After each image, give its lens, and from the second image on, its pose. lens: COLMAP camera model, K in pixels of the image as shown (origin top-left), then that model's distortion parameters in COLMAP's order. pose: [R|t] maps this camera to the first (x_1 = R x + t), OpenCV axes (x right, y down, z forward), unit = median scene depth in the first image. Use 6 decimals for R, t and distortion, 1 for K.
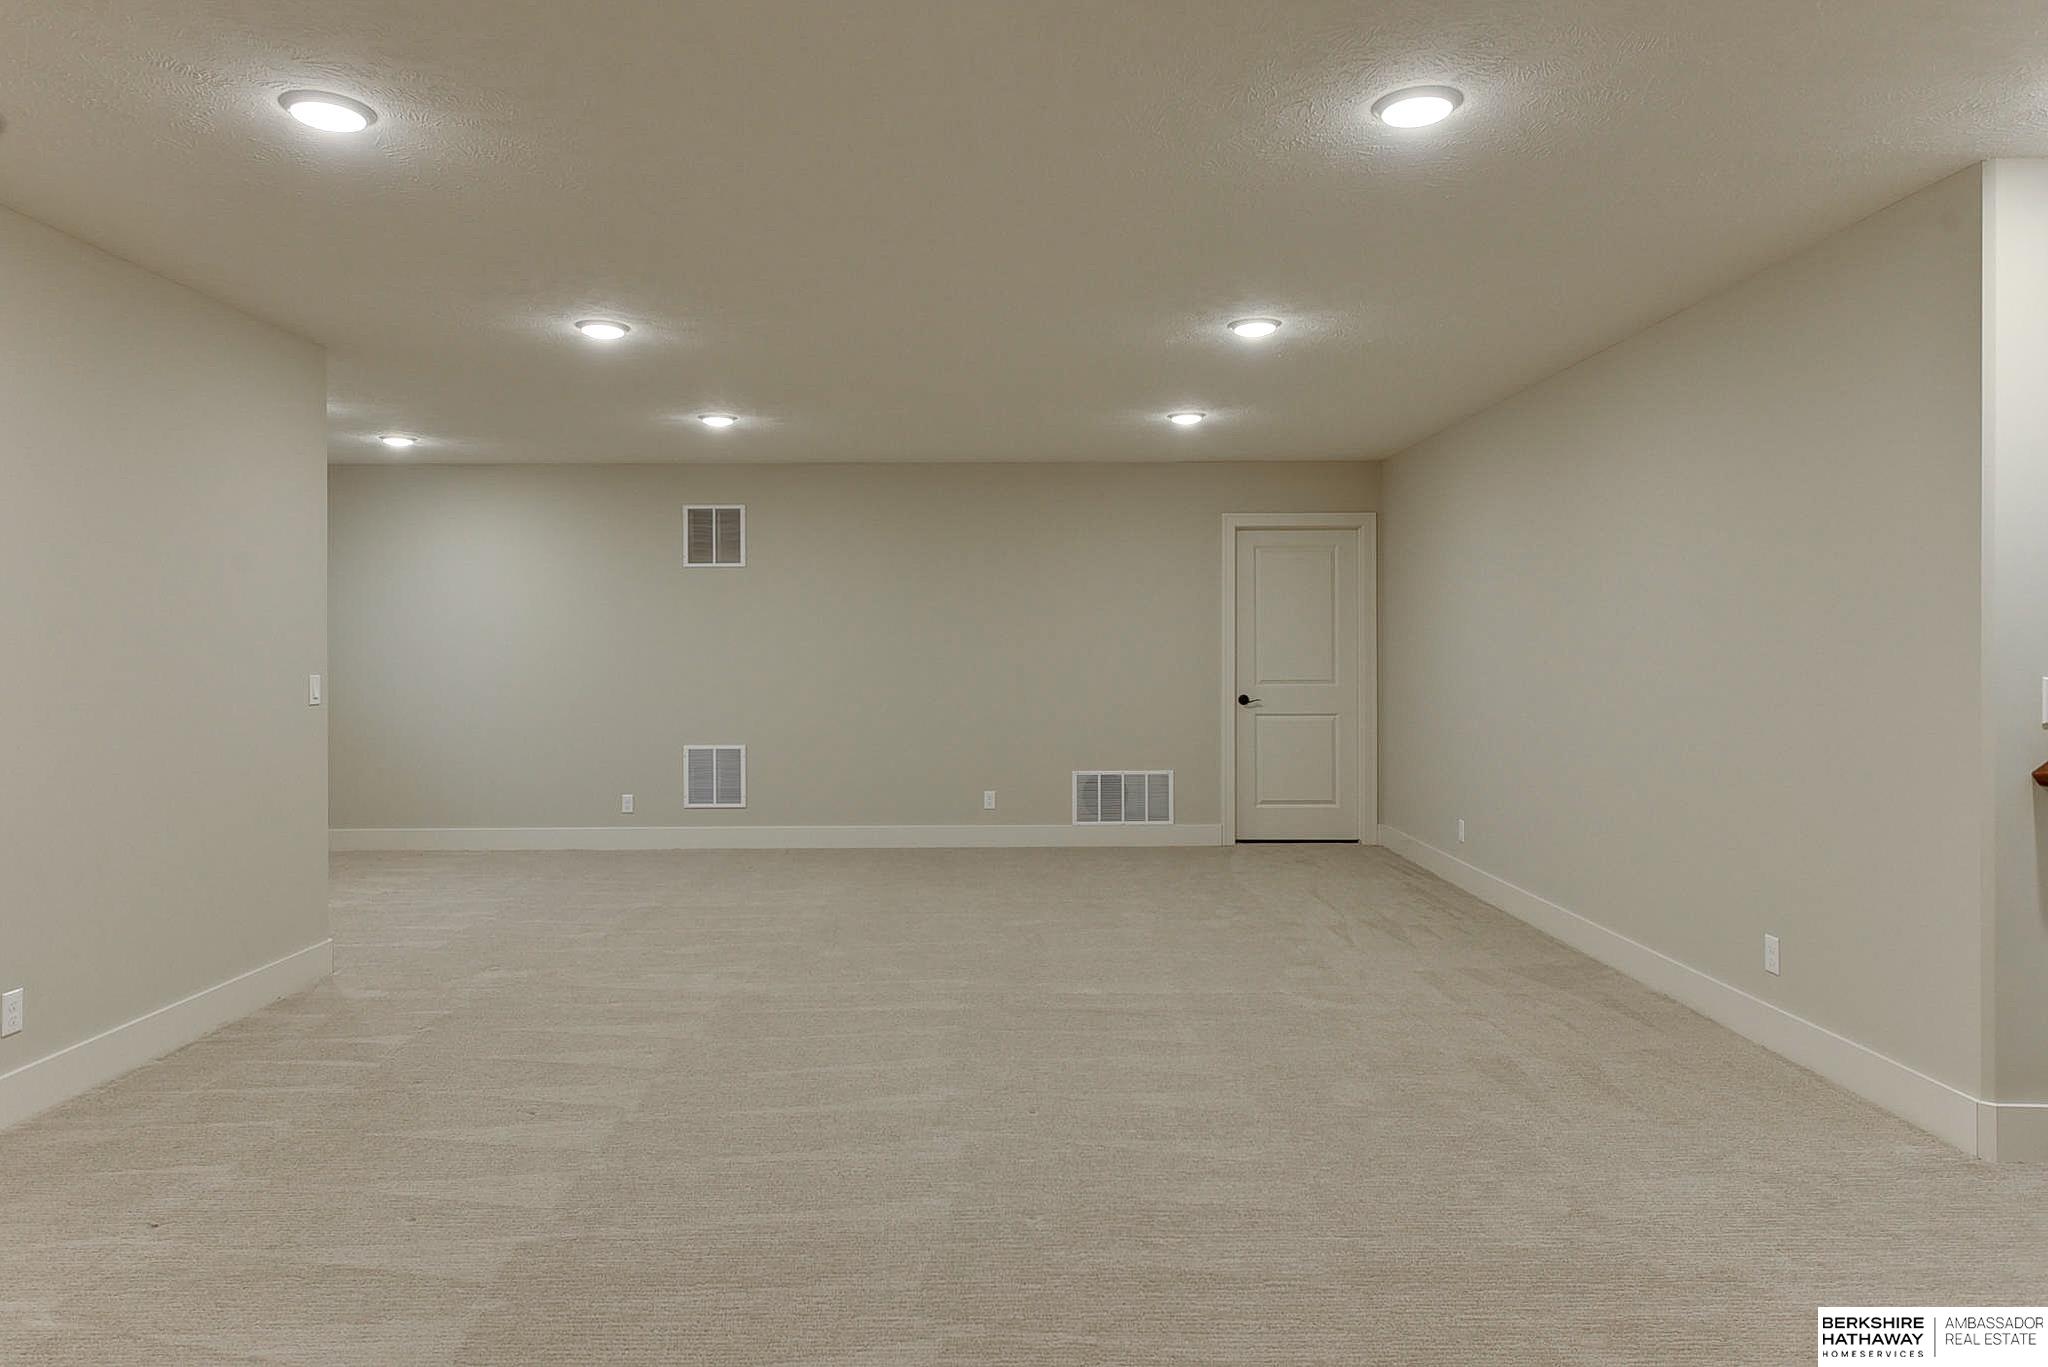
lens RADIAL K [[1249.5, 0, 1025.4], [0, 1249.5, 680.5], [0, 0, 1]] dist [0.005851, -0.001442]
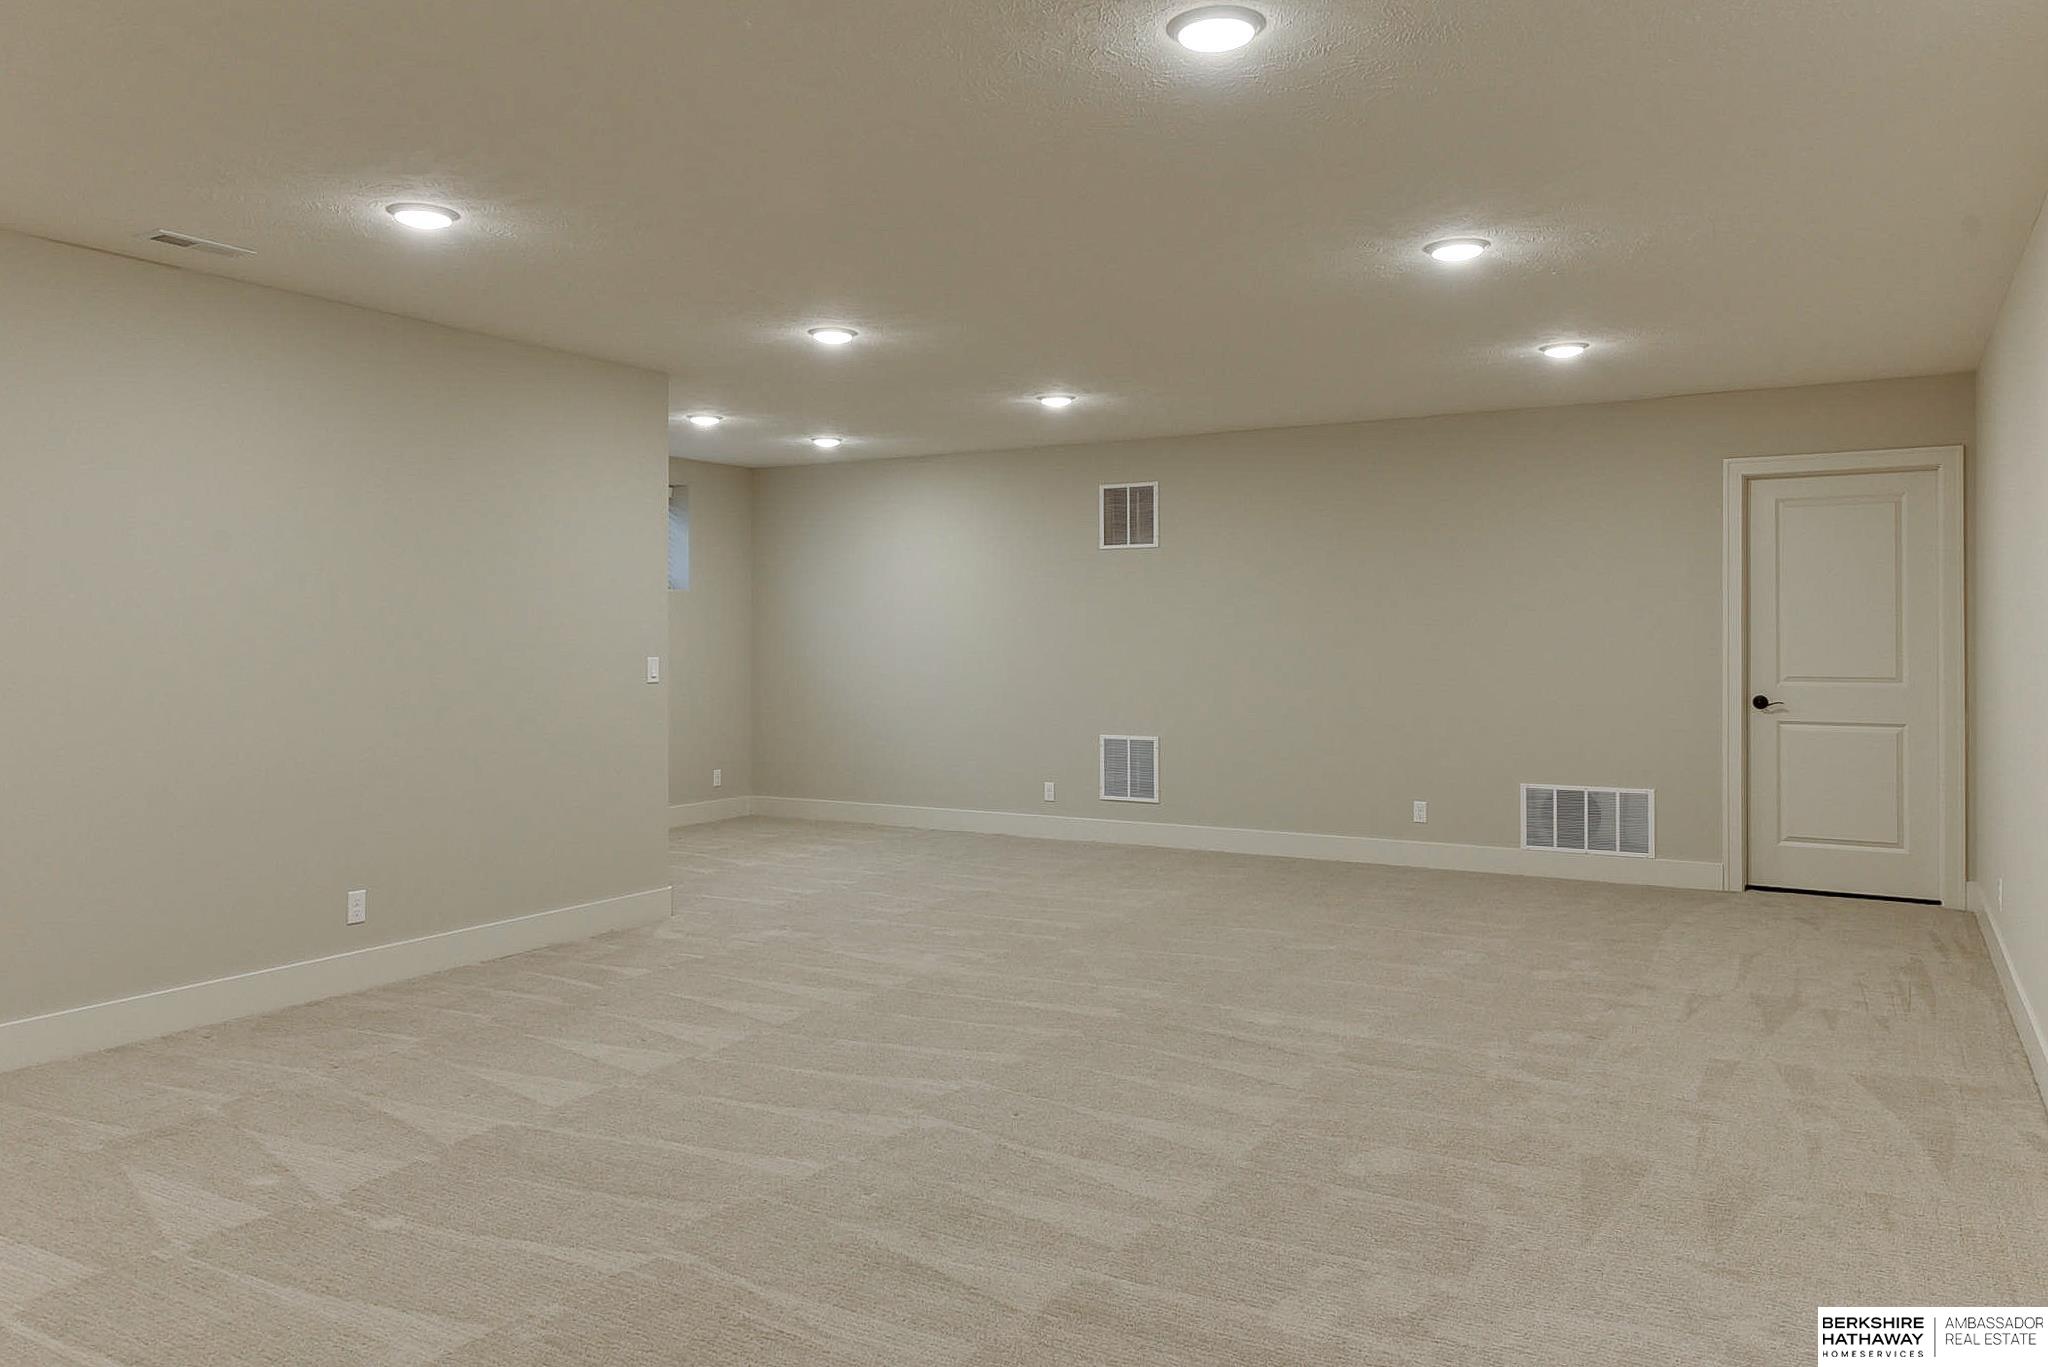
lens RADIAL K [[1431.5, 0, 1023.5], [0, 1431.5, 681.4], [0, 0, 1]] dist [0.006758, 0.002745]
pose [[0.861071, 0.018011, -0.508166, 0.237612], [-0.013910, 0.999833, 0.011868, -0.001476], [0.508295, -0.003151, 0.861177, 0.019614]]
